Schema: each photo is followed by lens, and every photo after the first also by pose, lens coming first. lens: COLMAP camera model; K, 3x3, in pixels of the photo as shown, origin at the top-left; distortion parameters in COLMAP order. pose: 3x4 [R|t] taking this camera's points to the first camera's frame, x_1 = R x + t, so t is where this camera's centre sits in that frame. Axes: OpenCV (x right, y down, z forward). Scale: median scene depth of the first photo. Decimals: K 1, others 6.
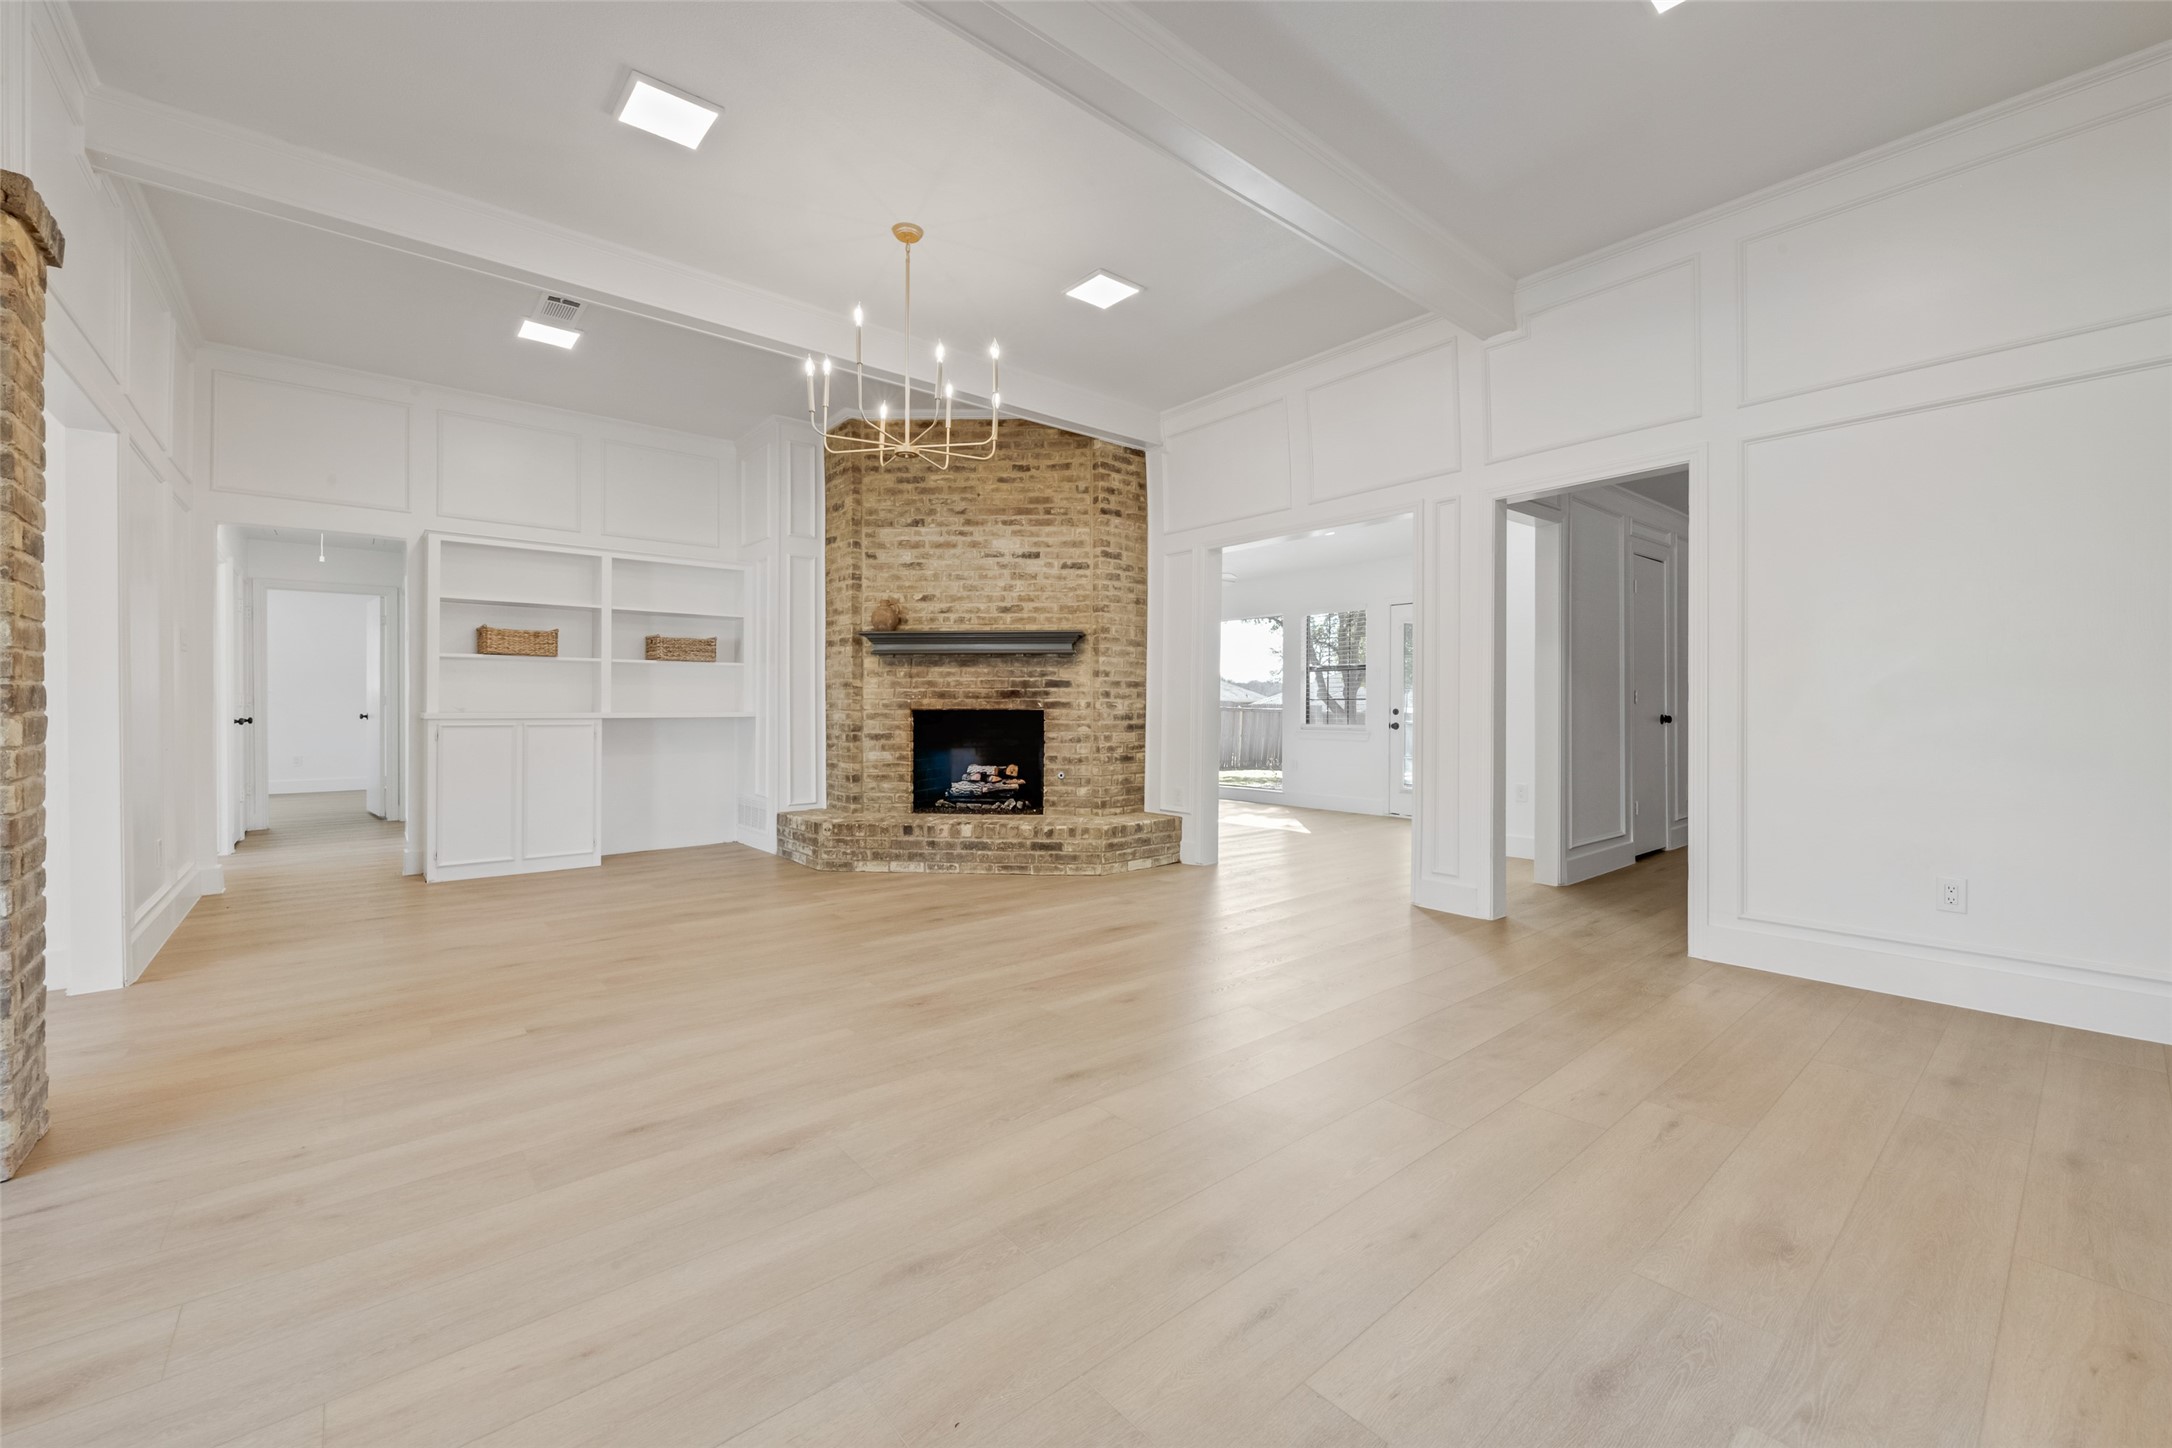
lens RADIAL K [[872.2, 0, 1069.7], [0, 872.2, 704.7], [0, 0, 1]] dist [-0.000061, -0.000423]
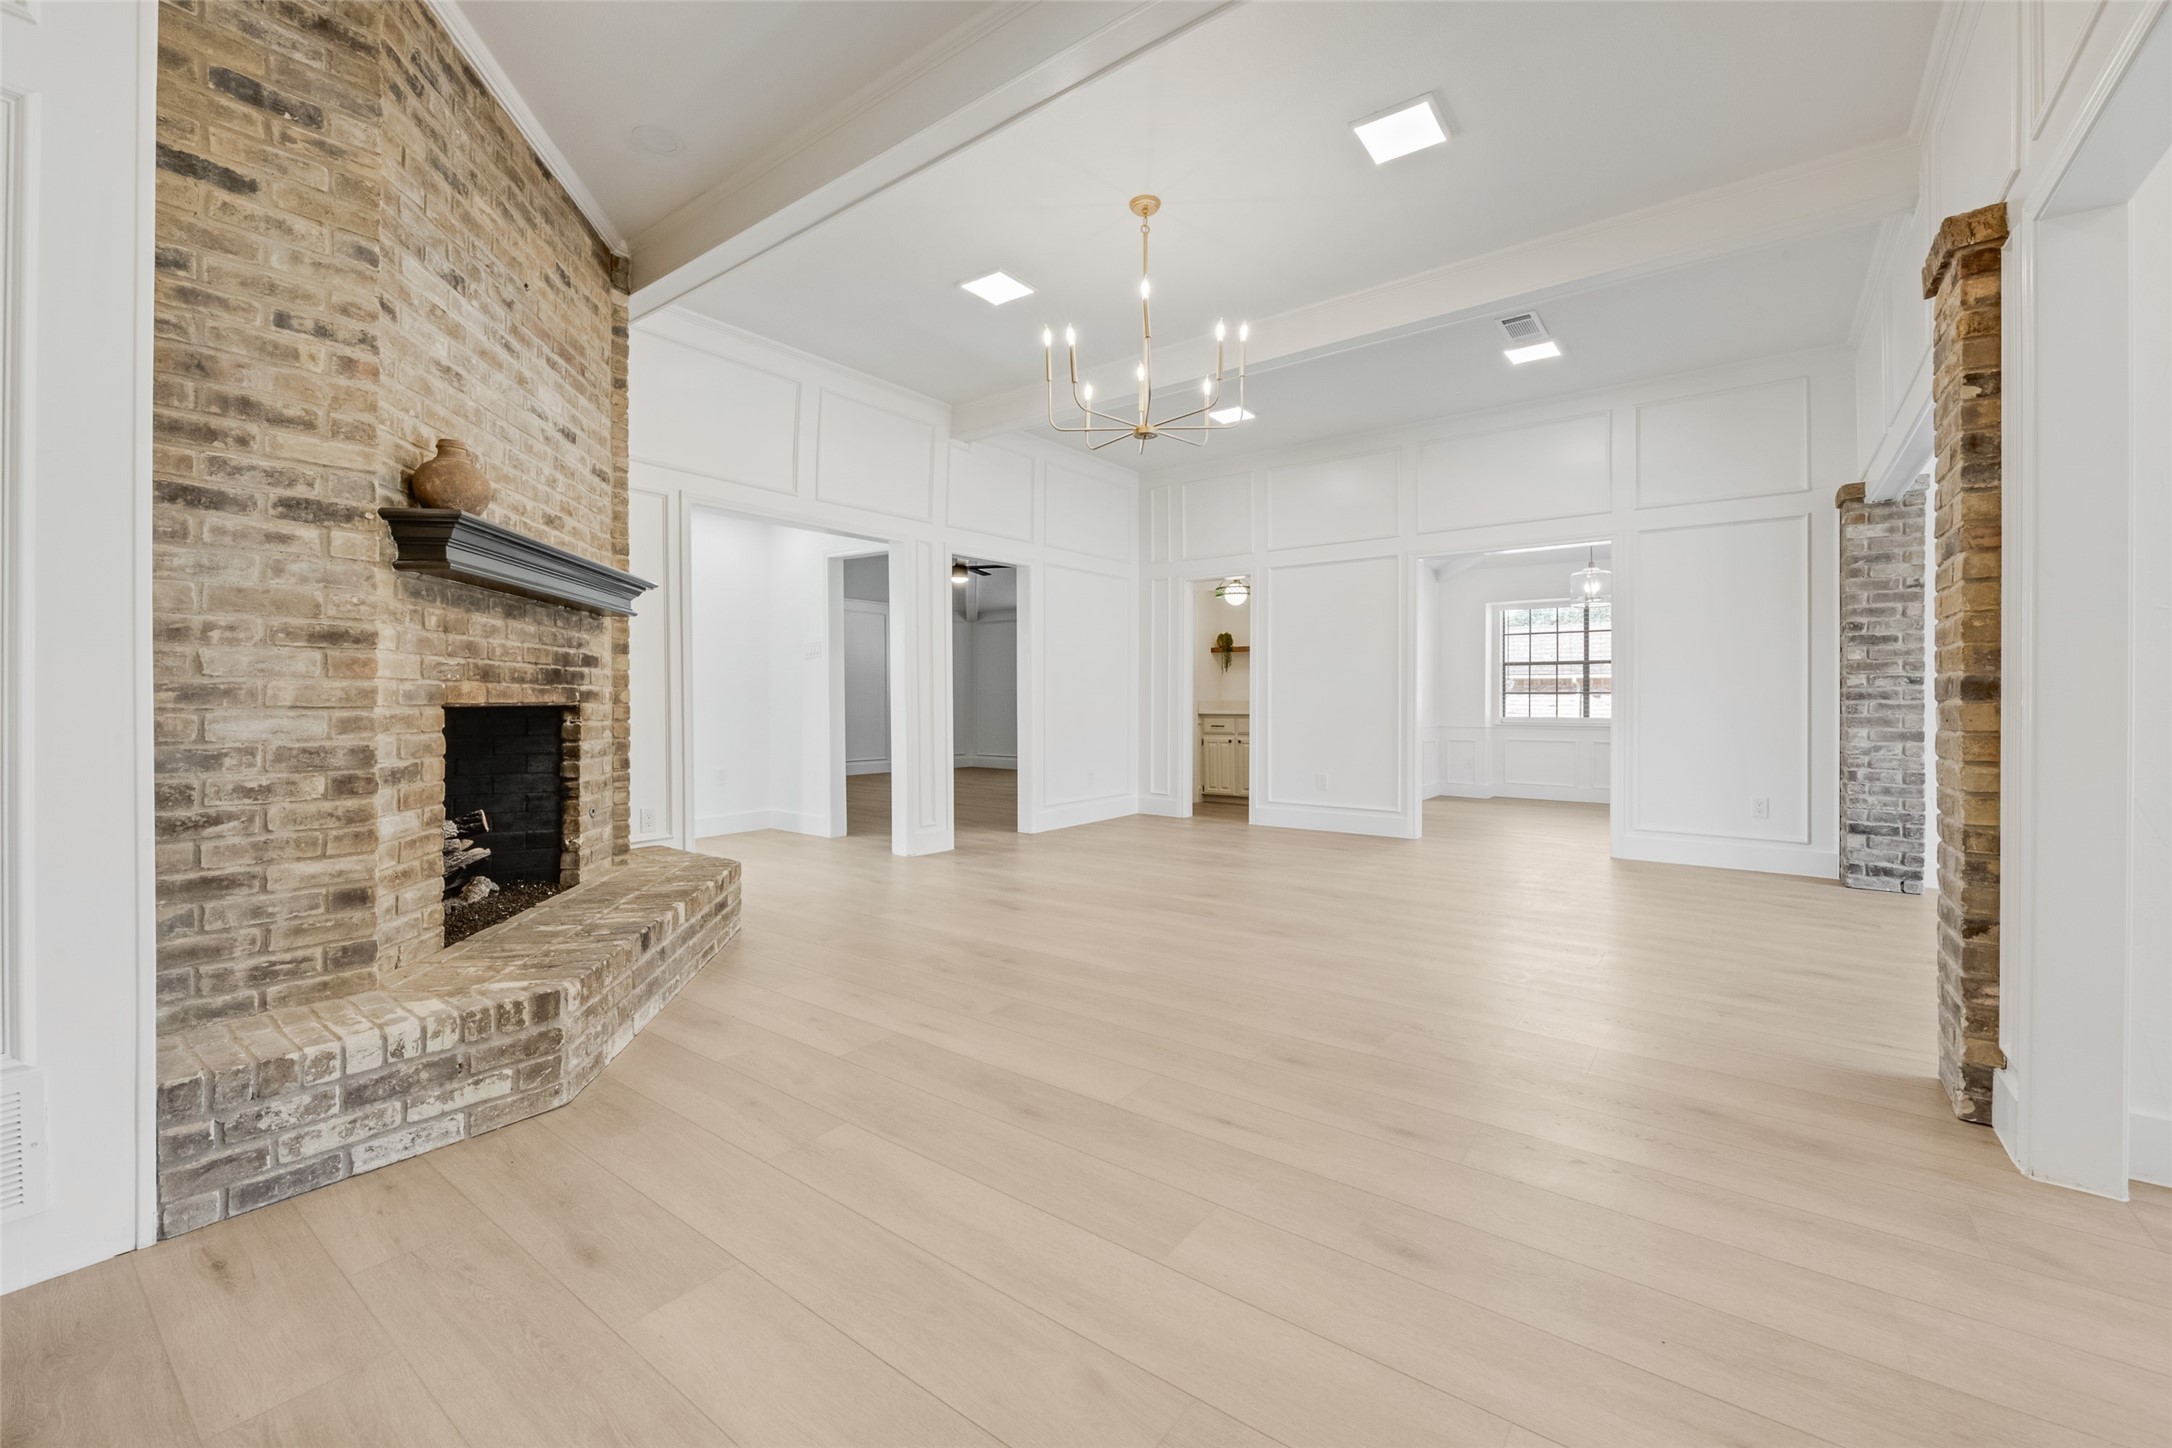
lens RADIAL K [[872.2, 0, 1119.0], [0, 872.2, 693.6], [0, 0, 1]] dist [-0.000061, -0.000423]
pose [[-0.256628, 0.006029, 0.966491, -0.691470], [0.000896, 0.999982, -0.006000, 0.002589], [-0.966510, -0.000674, -0.256629, 0.797978]]
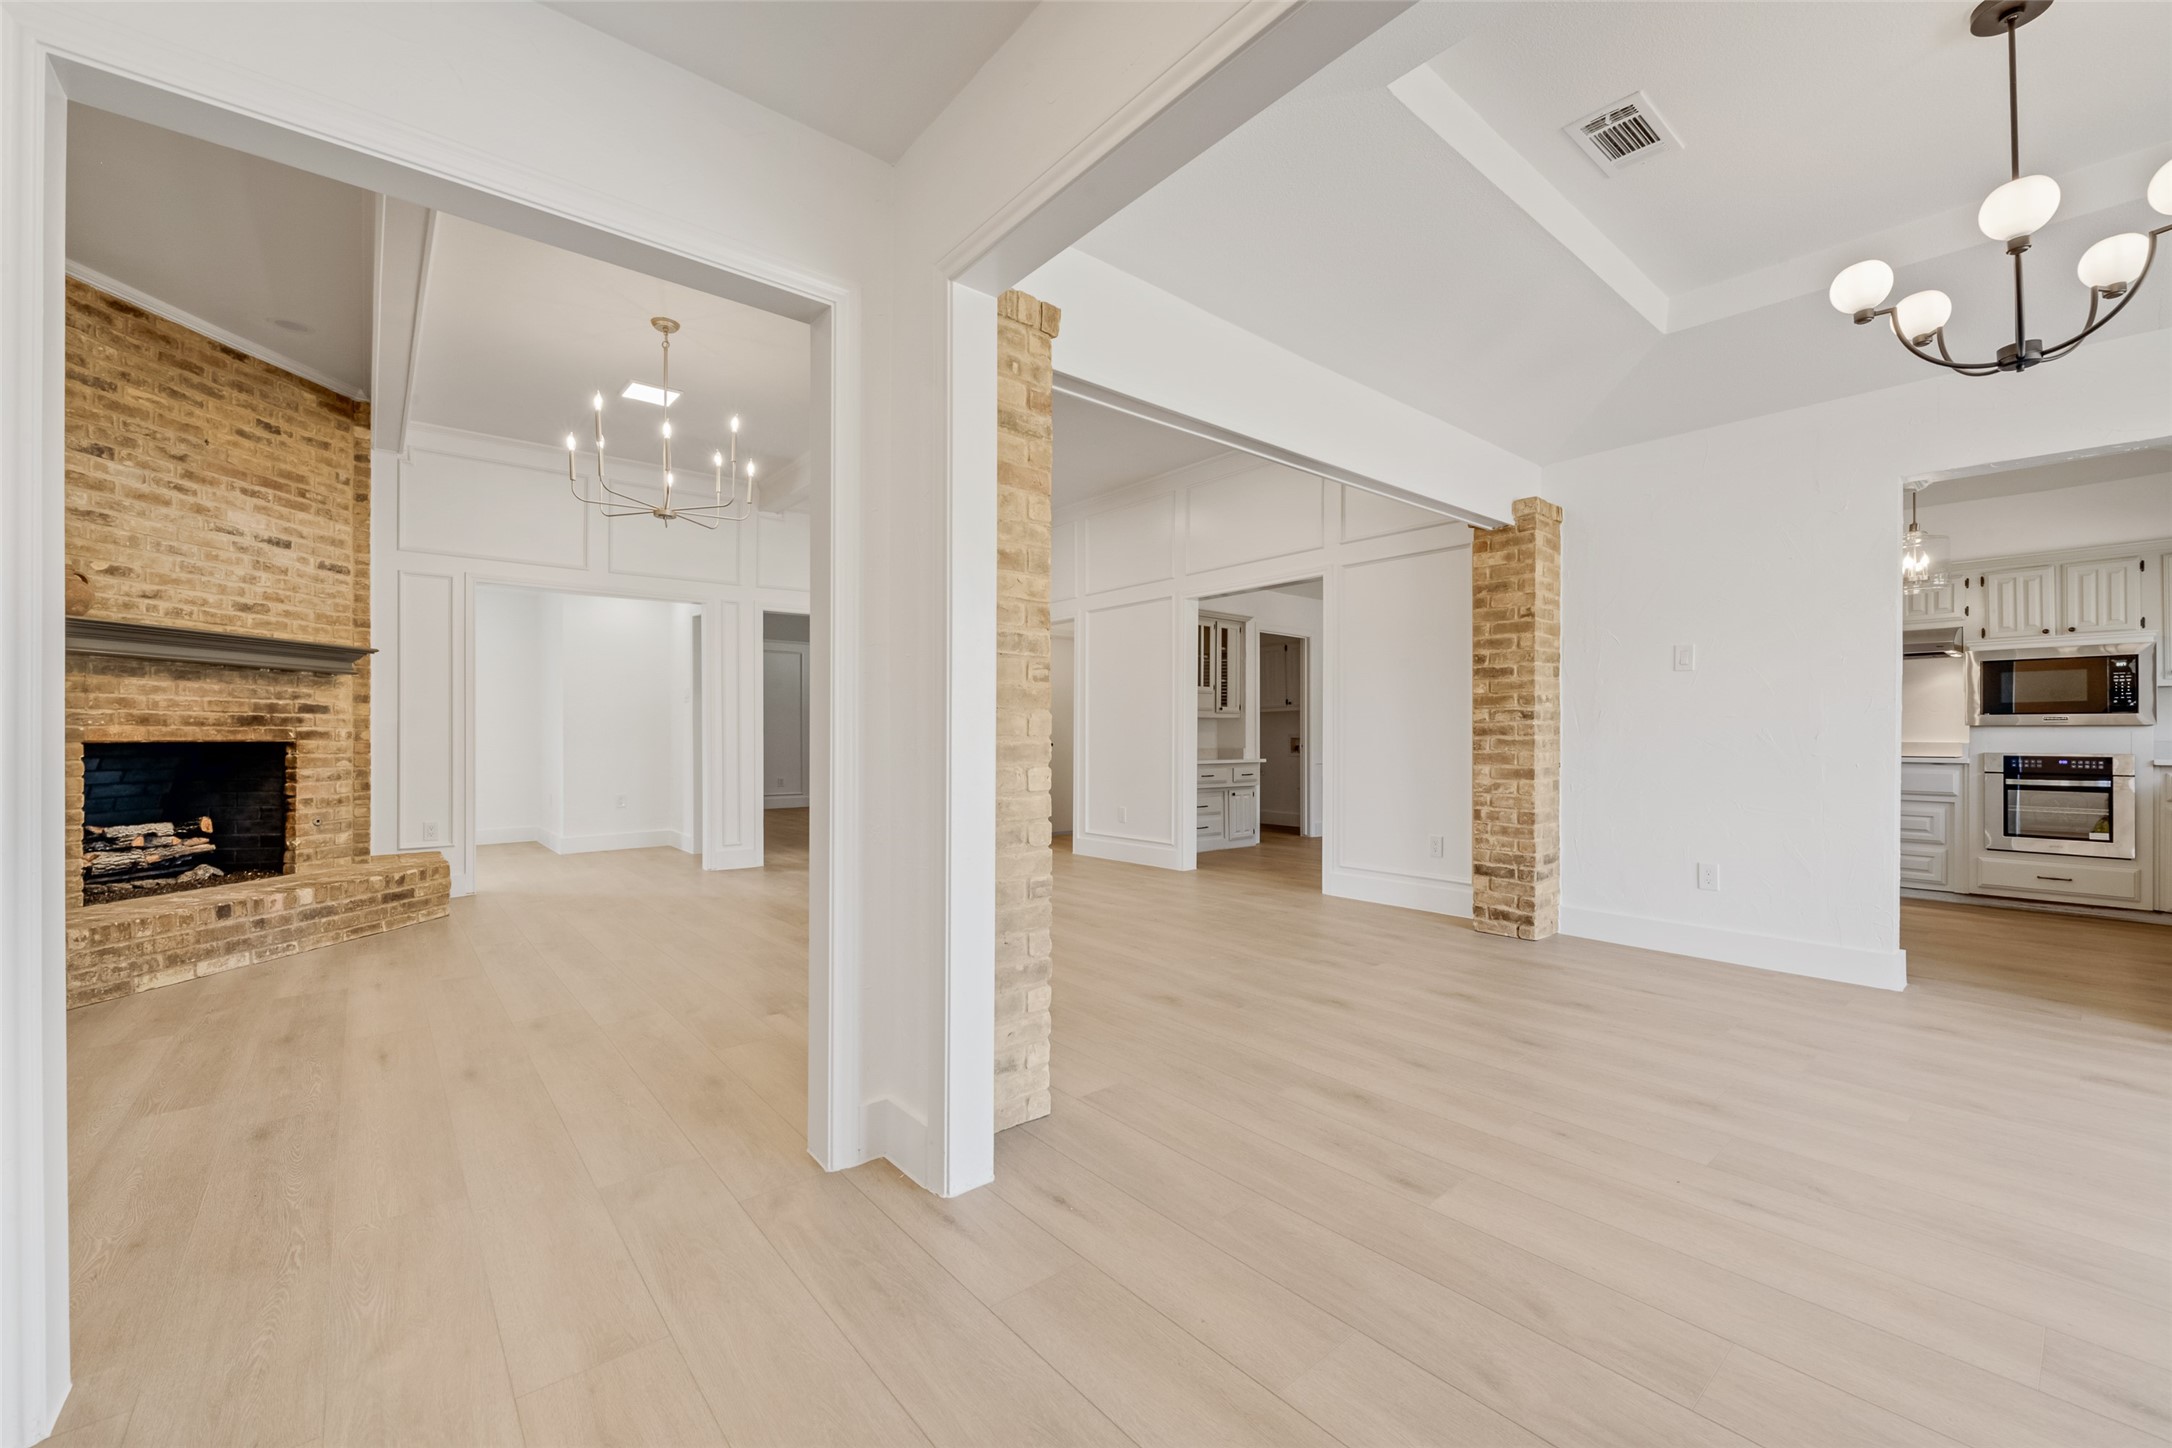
lens RADIAL K [[872.2, 0, 1129.8], [0, 872.2, 725.8], [0, 0, 1]] dist [-0.000061, -0.000423]
pose [[-0.036515, 0.011103, 0.999271, -0.849721], [0.003200, 0.999934, -0.010993, 0.003130], [-0.999328, 0.002796, -0.036549, 0.269701]]
